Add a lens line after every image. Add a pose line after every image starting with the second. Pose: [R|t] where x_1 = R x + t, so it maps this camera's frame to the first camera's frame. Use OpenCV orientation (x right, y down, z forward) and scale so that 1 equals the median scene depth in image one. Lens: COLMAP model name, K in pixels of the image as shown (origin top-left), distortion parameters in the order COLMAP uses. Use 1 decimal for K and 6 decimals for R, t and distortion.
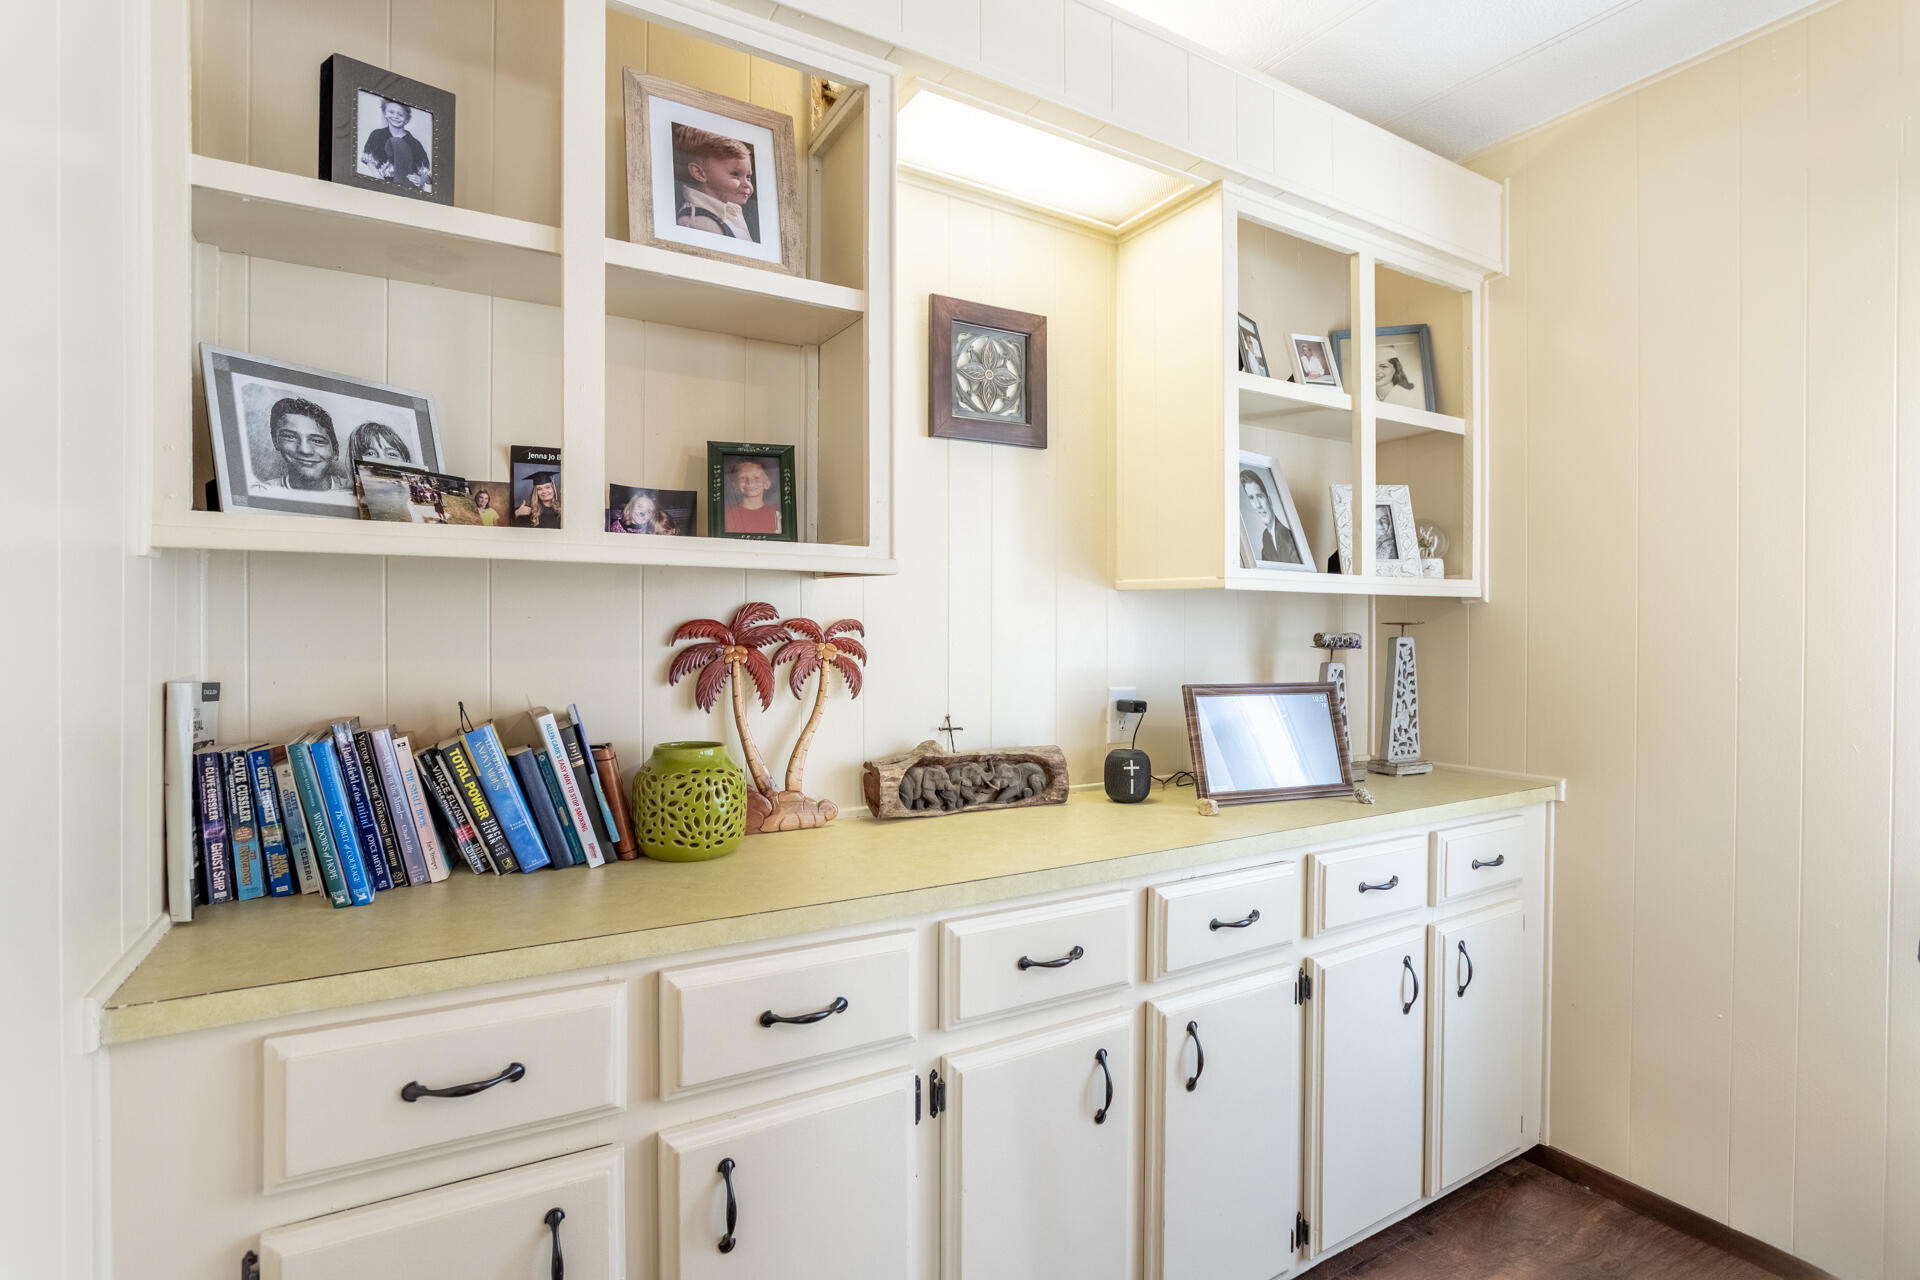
lens RADIAL K [[923.5, 0, 951.5], [0, 923.5, 633.6], [0, 0, 1]] dist [-0.030999, 0.010582]
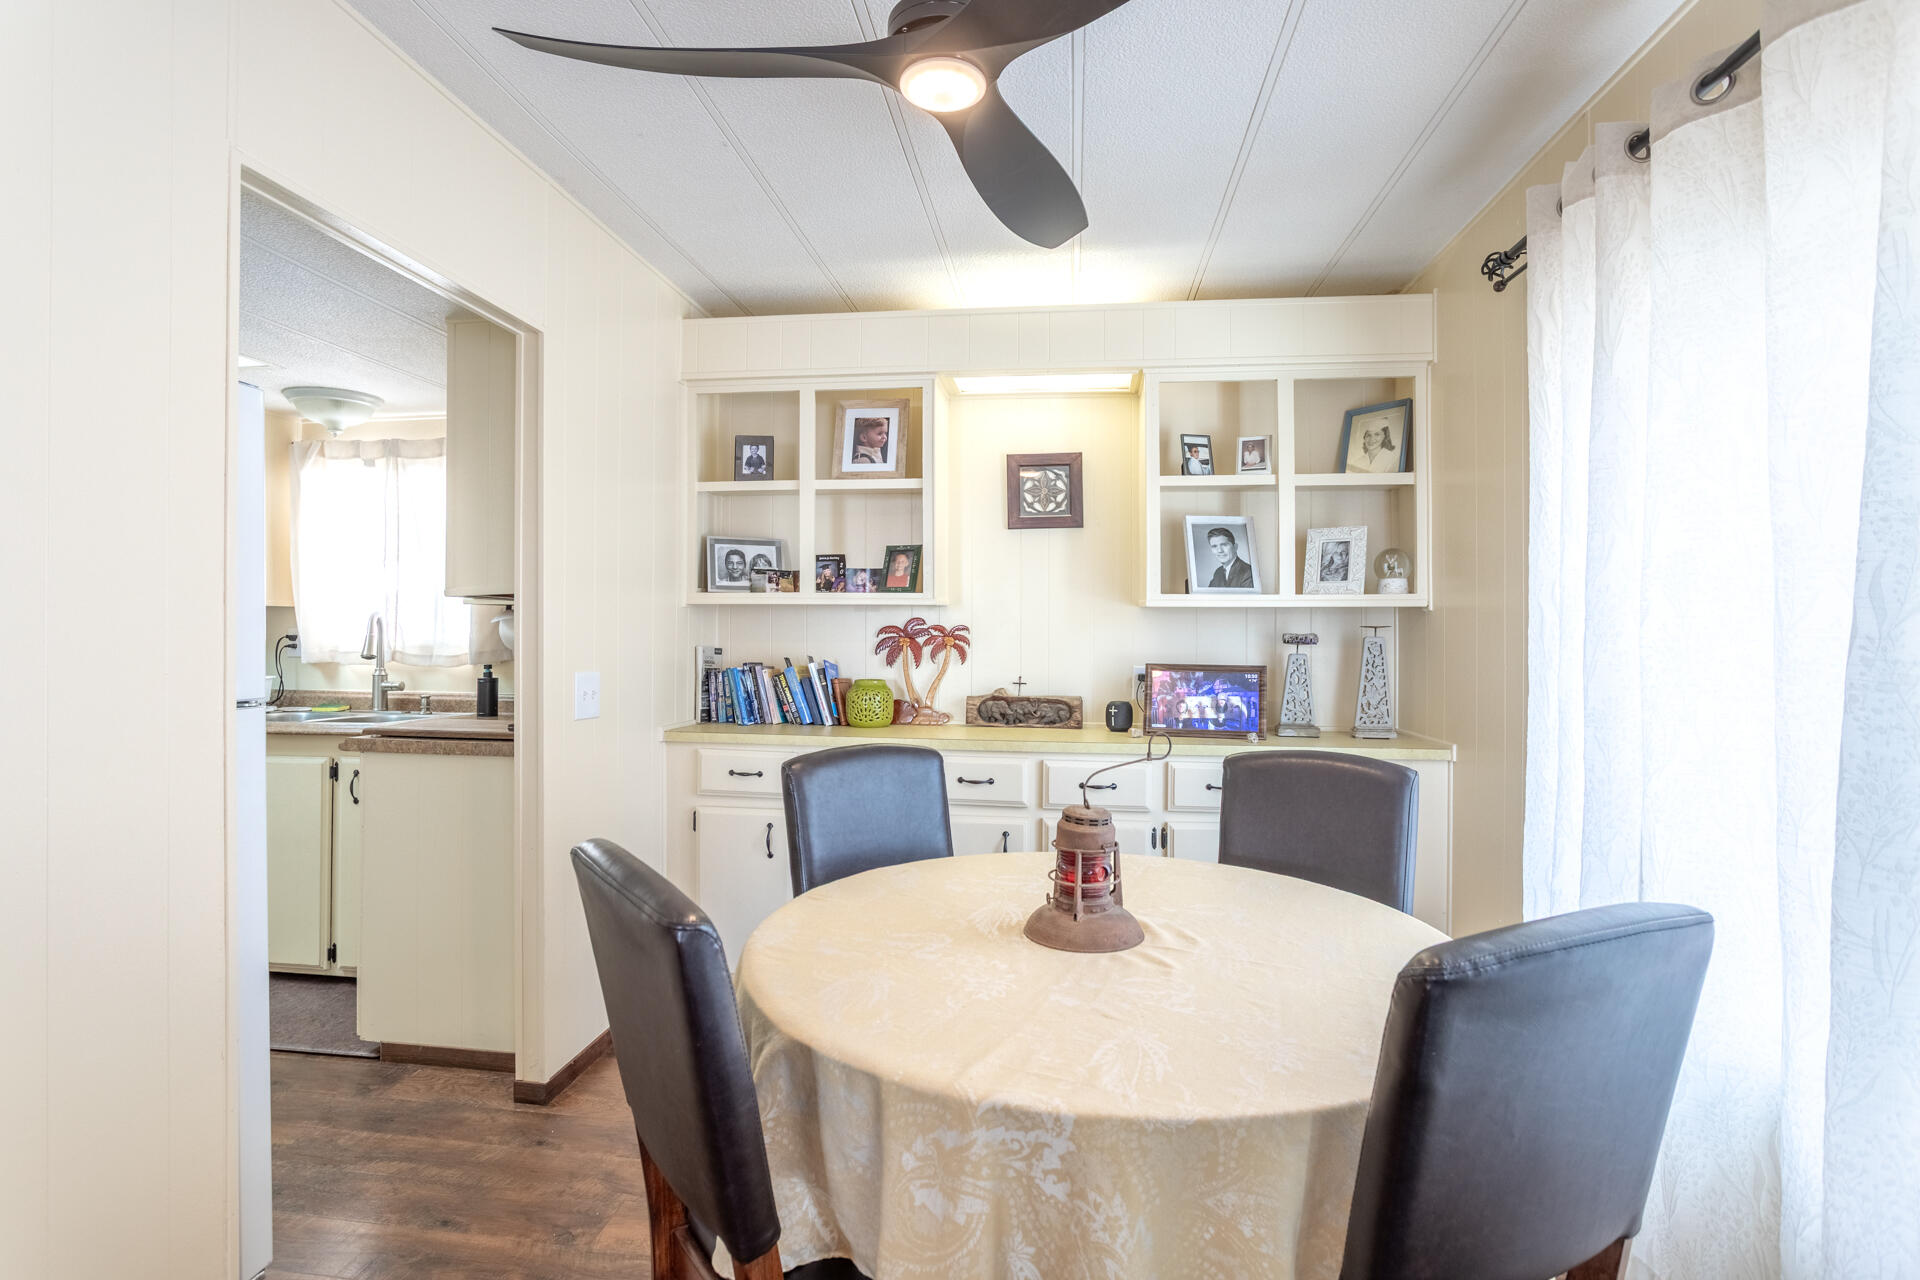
lens RADIAL K [[923.5, 0, 949.1], [0, 923.5, 627.7], [0, 0, 1]] dist [-0.030999, 0.010582]
pose [[0.790307, 0.000126, -0.612711, 1.348974], [-0.004928, 0.999969, -0.006151, 0.003304], [0.612691, 0.007881, 0.790283, -0.745092]]
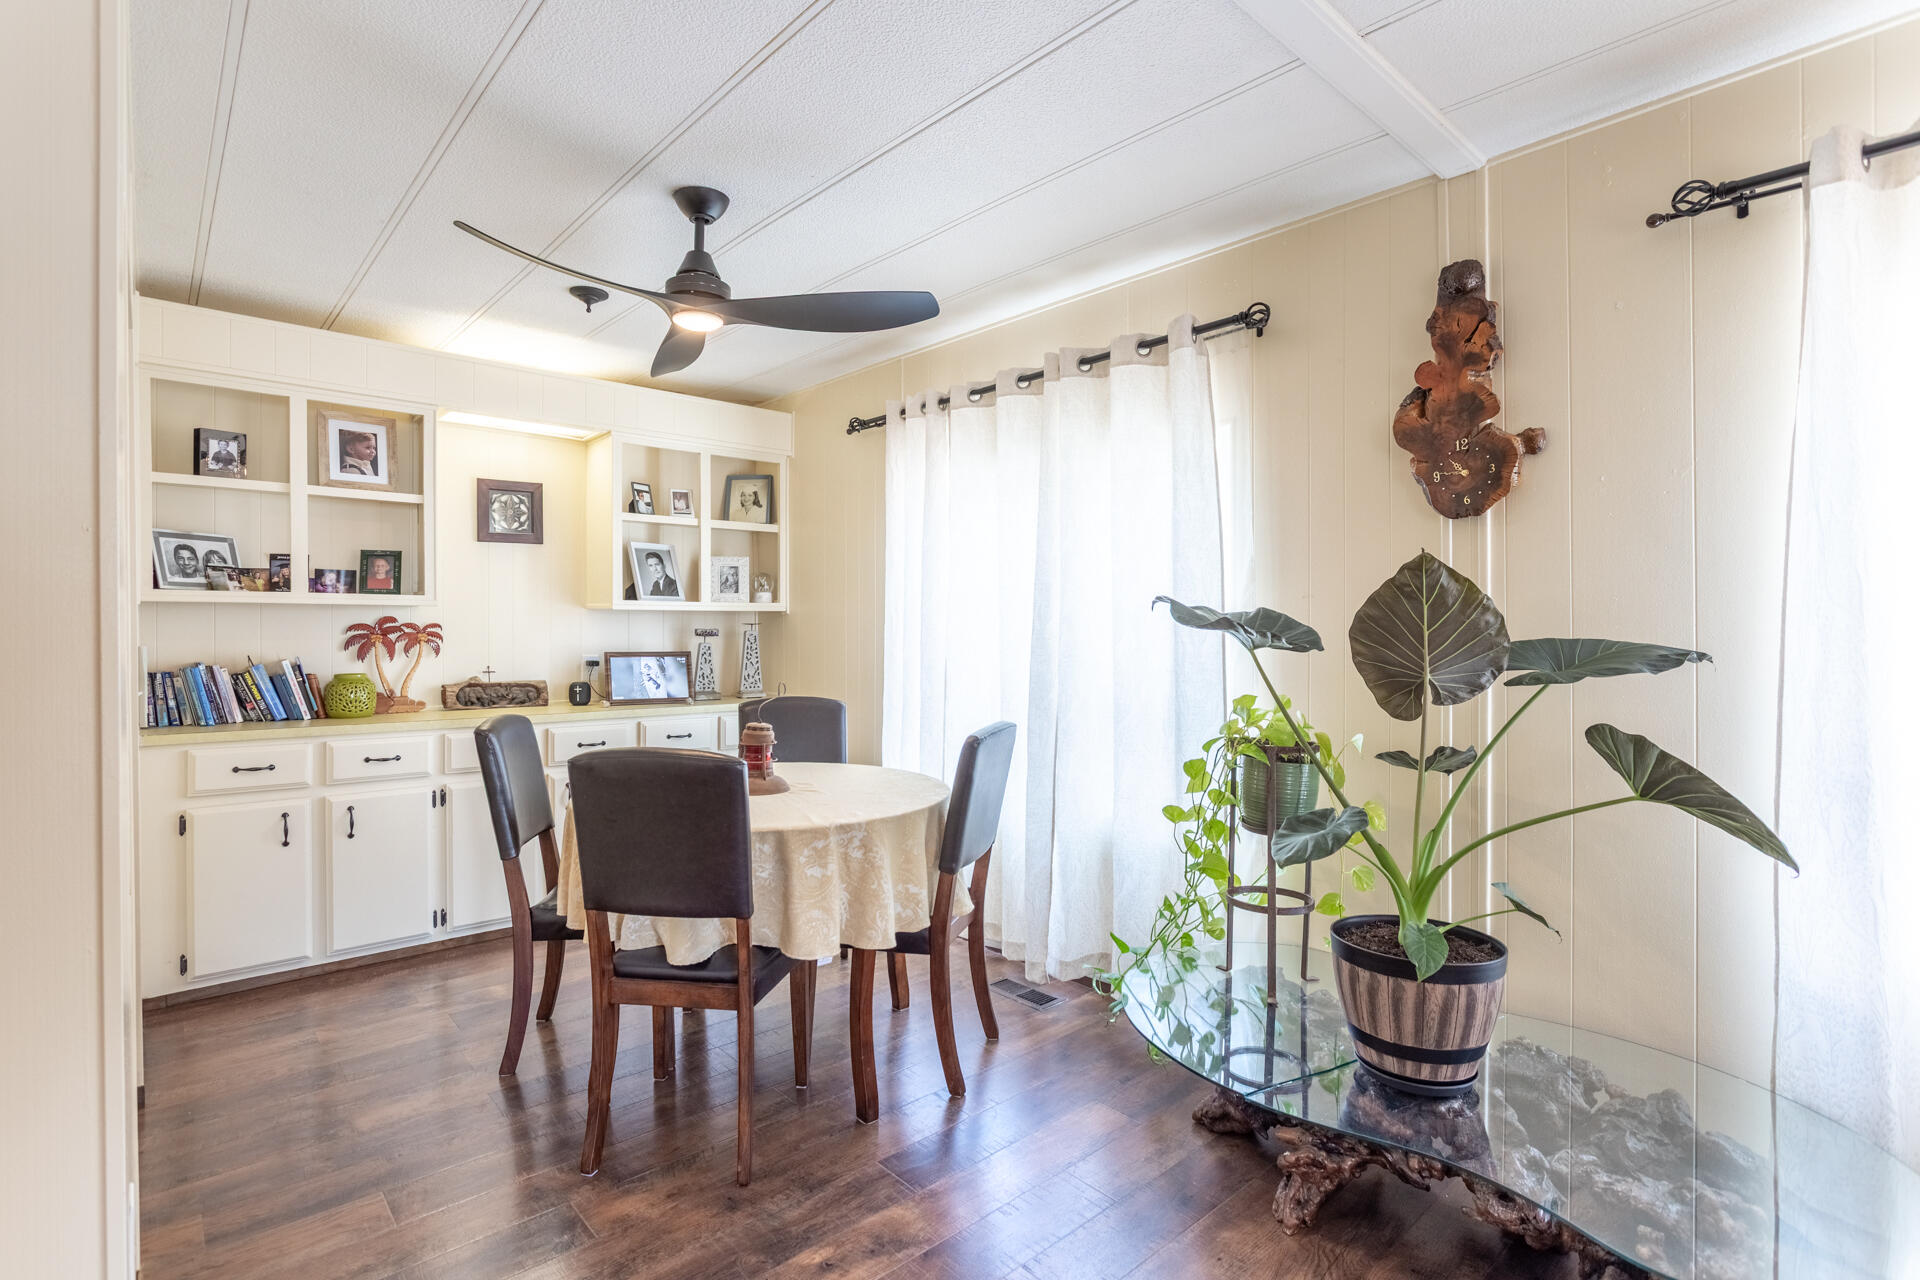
lens RADIAL K [[923.5, 0, 953.3], [0, 923.5, 628.6], [0, 0, 1]] dist [-0.030999, 0.010582]
pose [[0.979802, -0.001422, 0.199966, 0.852136], [0.001415, 0.999999, 0.000178, -0.000232], [-0.199966, 0.000109, 0.979803, -1.810874]]
